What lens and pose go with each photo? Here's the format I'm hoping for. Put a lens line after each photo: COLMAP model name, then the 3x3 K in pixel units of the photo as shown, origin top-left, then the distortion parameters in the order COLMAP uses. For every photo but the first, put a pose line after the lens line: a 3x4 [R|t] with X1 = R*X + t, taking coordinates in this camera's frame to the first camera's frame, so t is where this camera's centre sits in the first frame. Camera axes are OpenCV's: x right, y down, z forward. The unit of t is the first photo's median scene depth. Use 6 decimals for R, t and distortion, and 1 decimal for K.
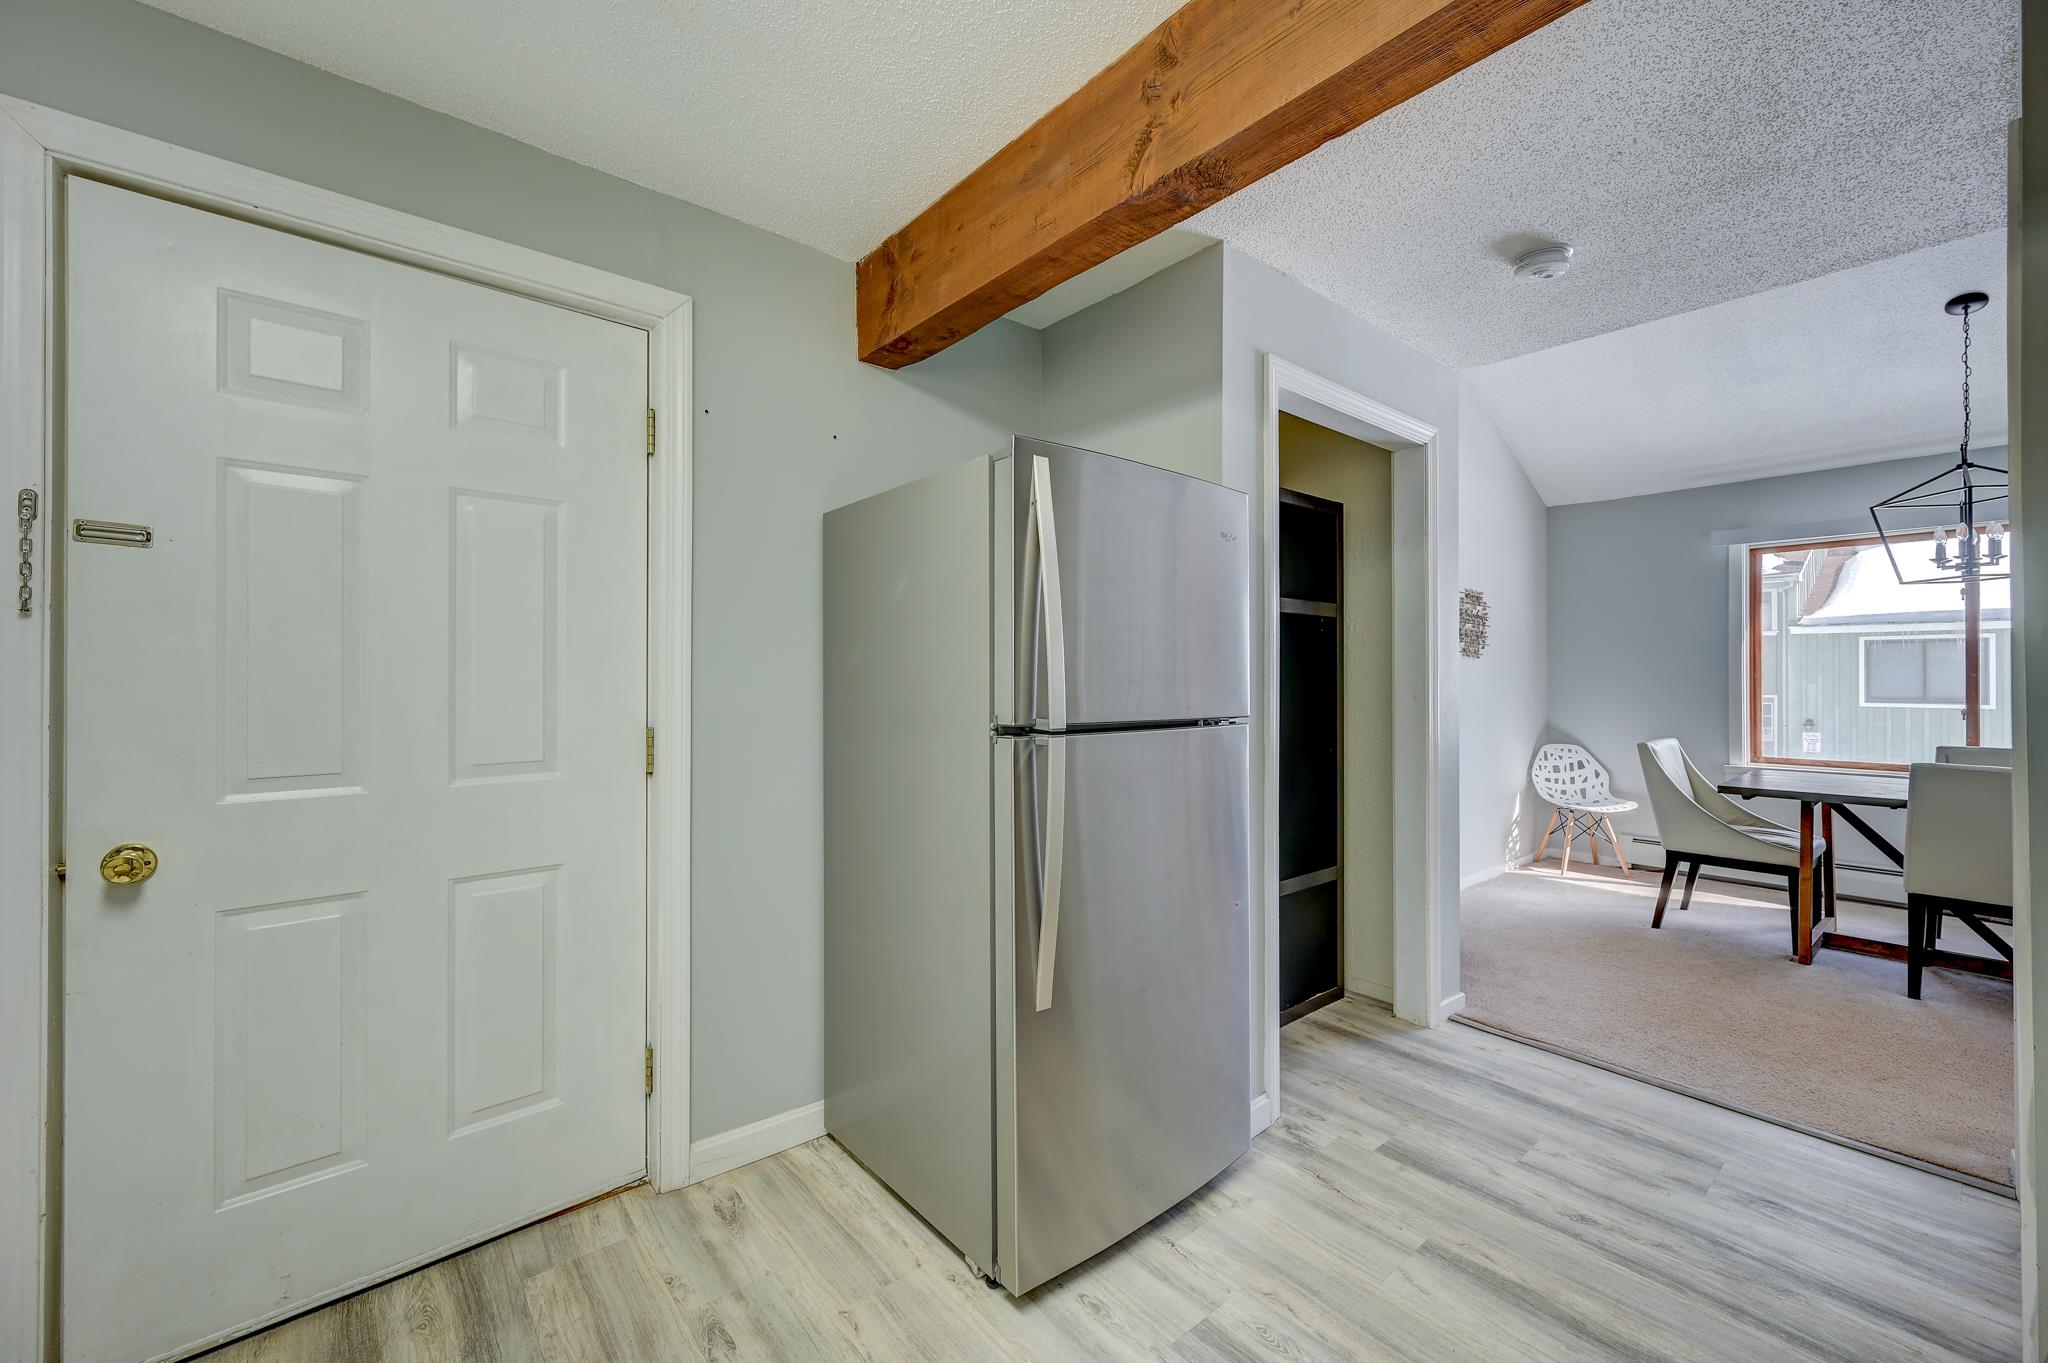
lens RADIAL K [[821.6, 0, 1030.2], [0, 821.6, 674.3], [0, 0, 1]] dist [0.000787, 0.000269]
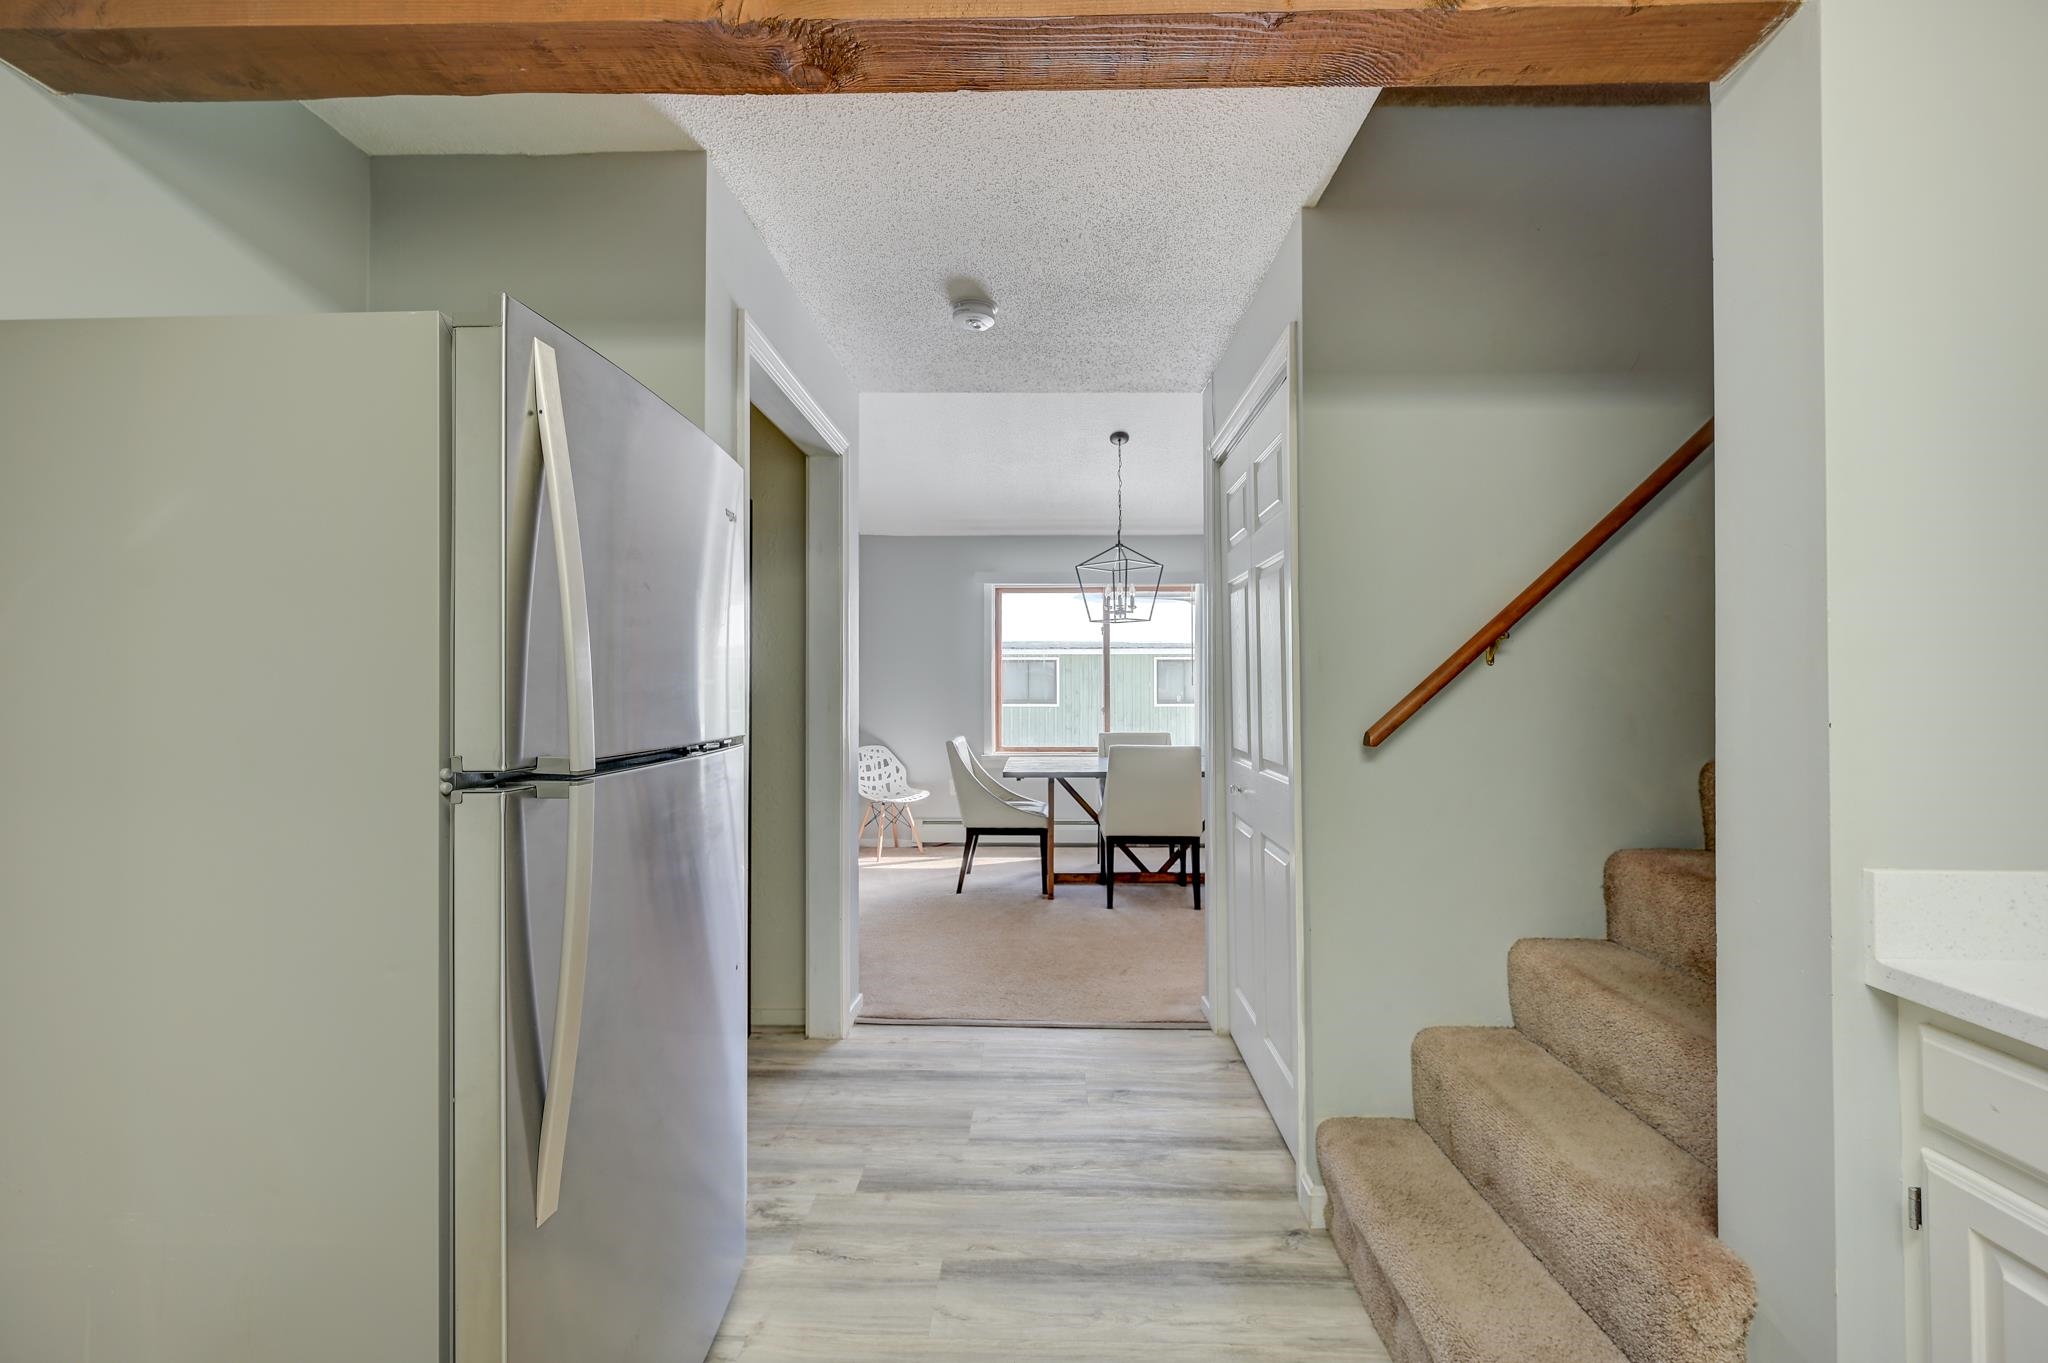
lens RADIAL K [[821.6, 0, 1030.2], [0, 821.6, 674.3], [0, 0, 1]] dist [0.000787, 0.000269]
pose [[0.659332, 0.009120, 0.751796, -0.127461], [-0.000775, 0.999934, -0.011451, -0.001231], [-0.751851, 0.006968, 0.659296, 0.178895]]
